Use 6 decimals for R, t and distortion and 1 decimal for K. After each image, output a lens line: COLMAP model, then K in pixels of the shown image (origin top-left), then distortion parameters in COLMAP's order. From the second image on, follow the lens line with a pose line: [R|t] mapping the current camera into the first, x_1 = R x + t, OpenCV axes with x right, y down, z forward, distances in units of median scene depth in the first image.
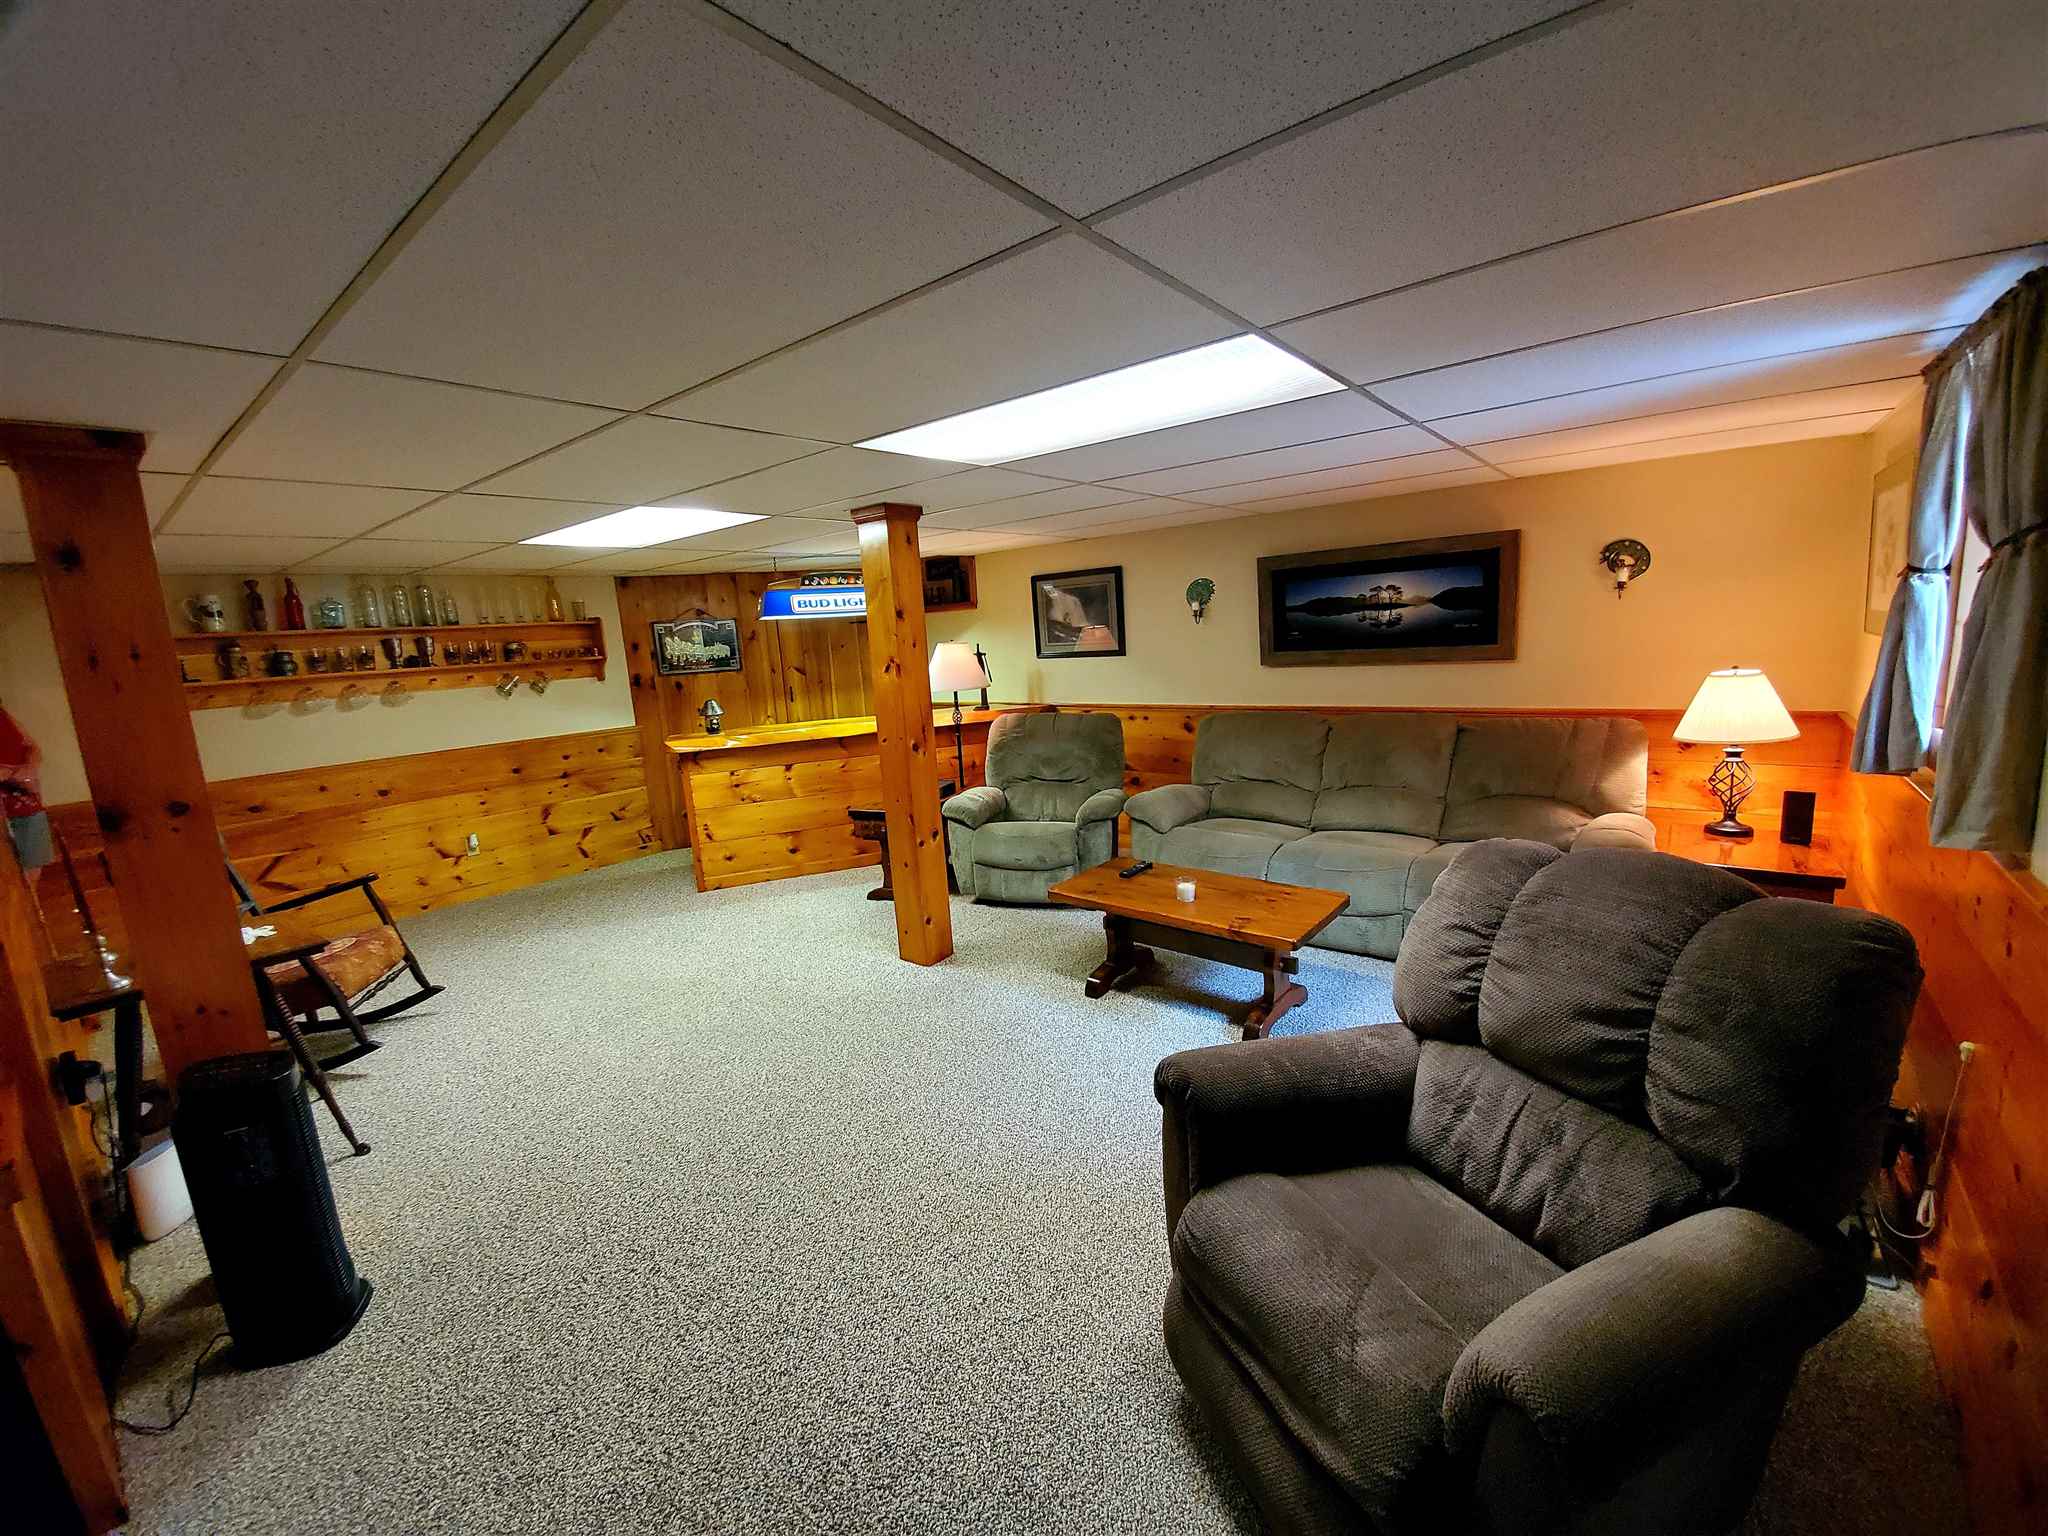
lens RADIAL K [[818.7, 0, 1017.2], [0, 818.7, 777.5], [0, 0, 1]] dist [0.014983, -0.018345]
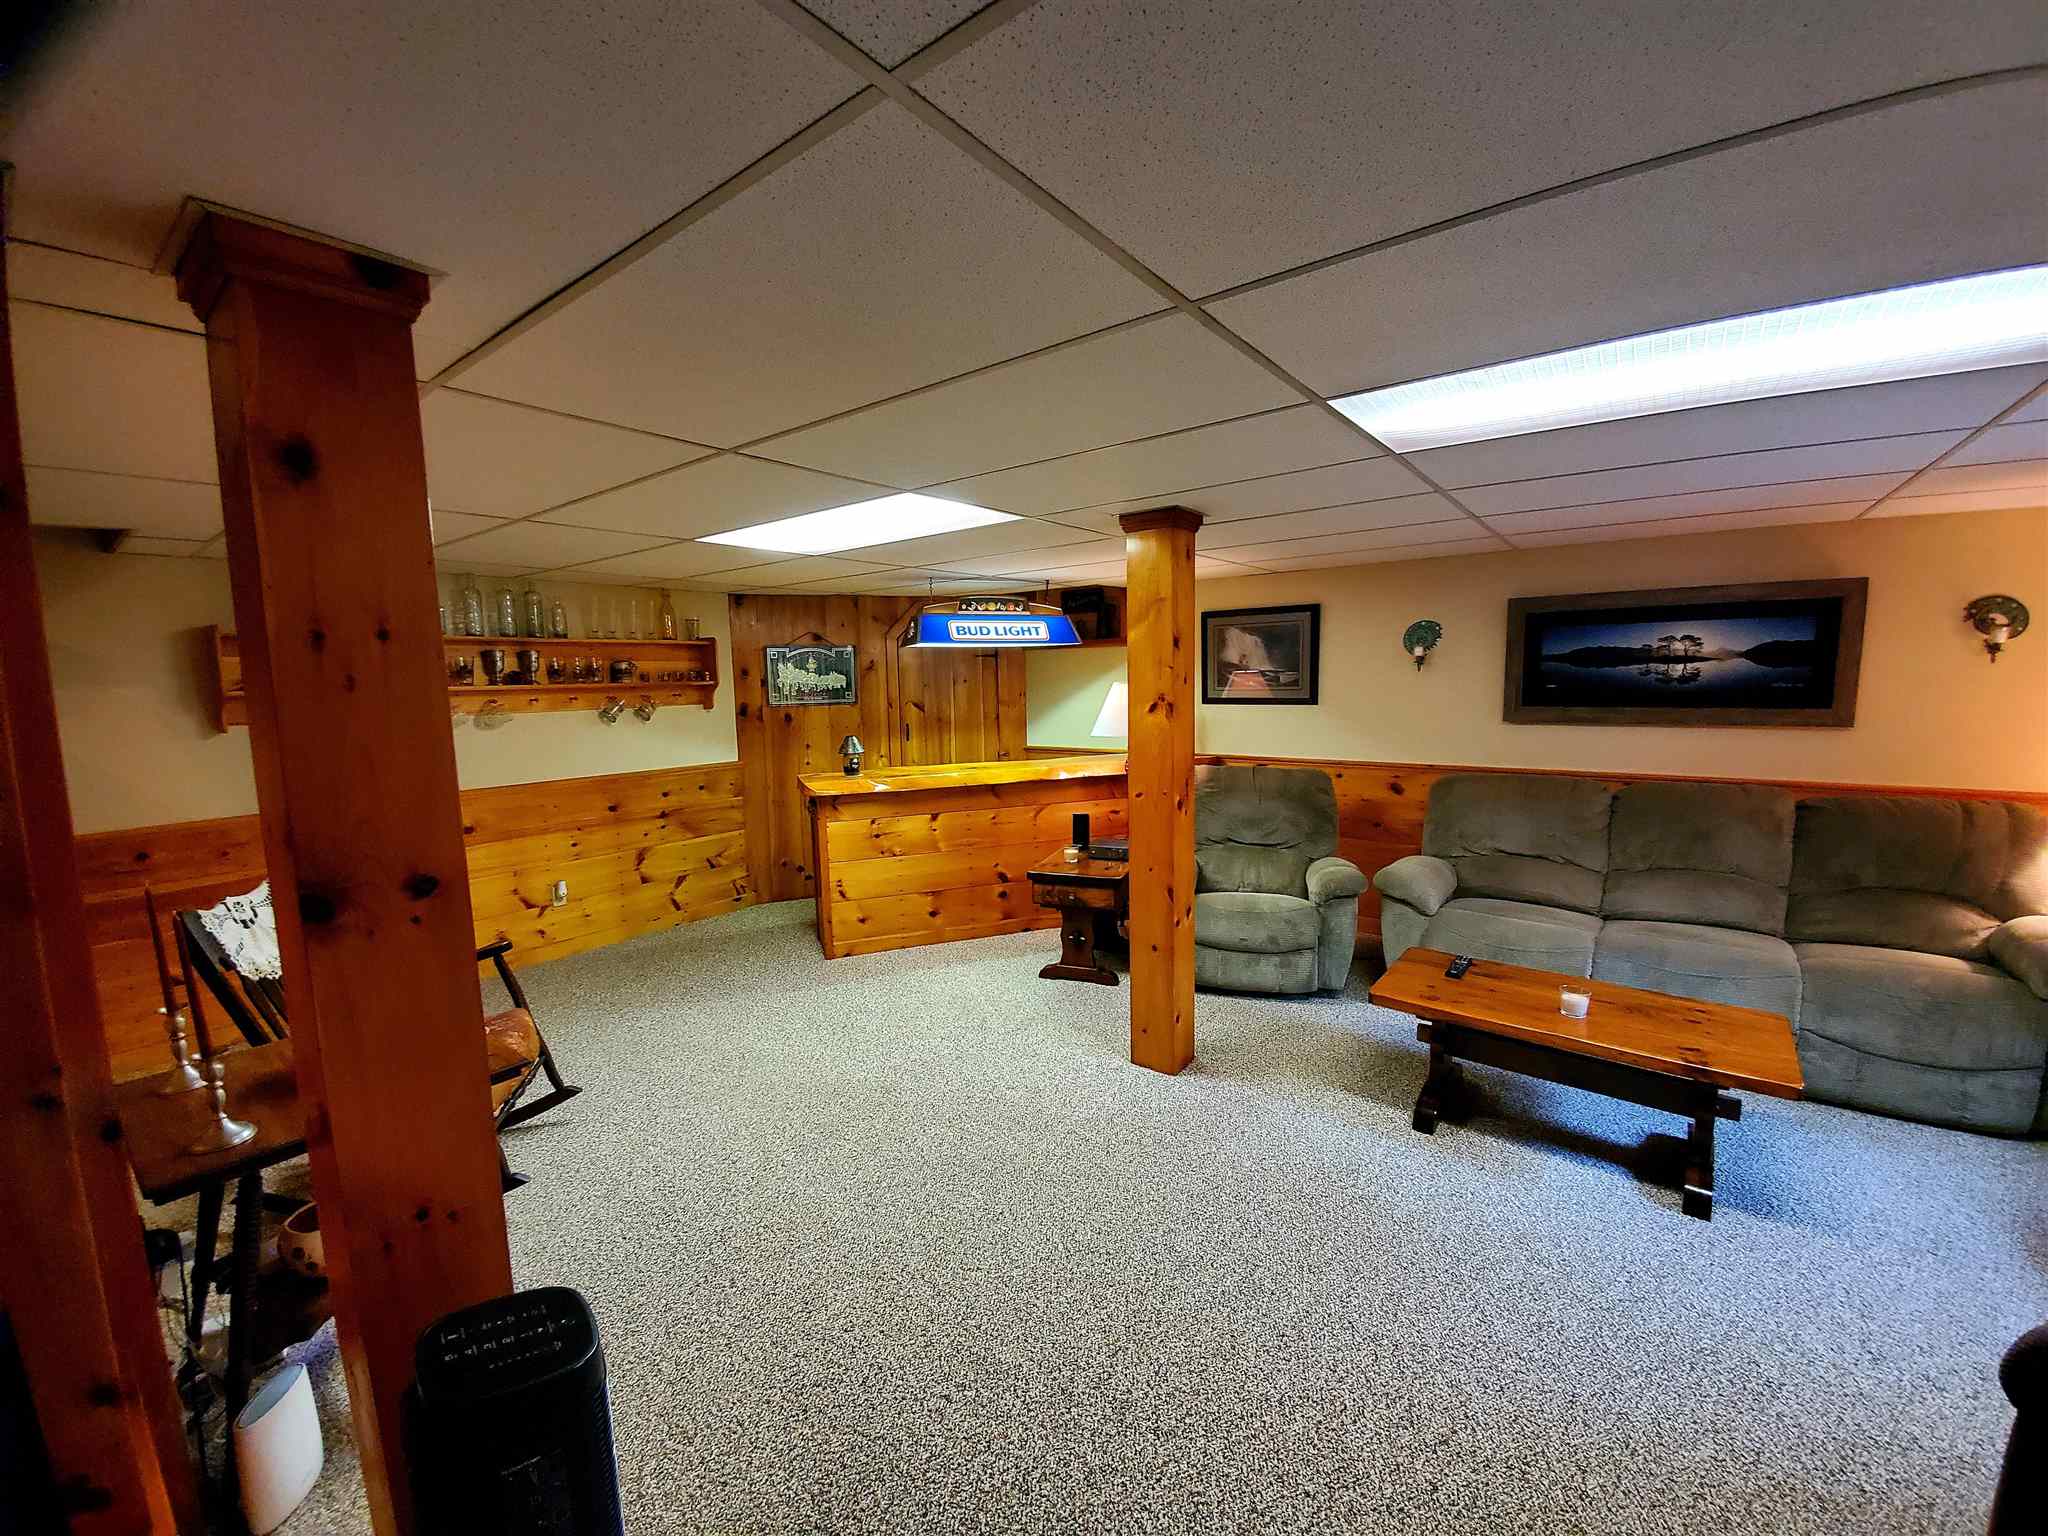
lens RADIAL K [[818.7, 0, 1017.2], [0, 818.7, 777.5], [0, 0, 1]] dist [0.014983, -0.018345]
pose [[0.999074, 0.037903, 0.020356, -0.224162], [-0.036733, 0.997807, -0.055056, -0.009674], [-0.022398, 0.054258, 0.998276, 0.138272]]
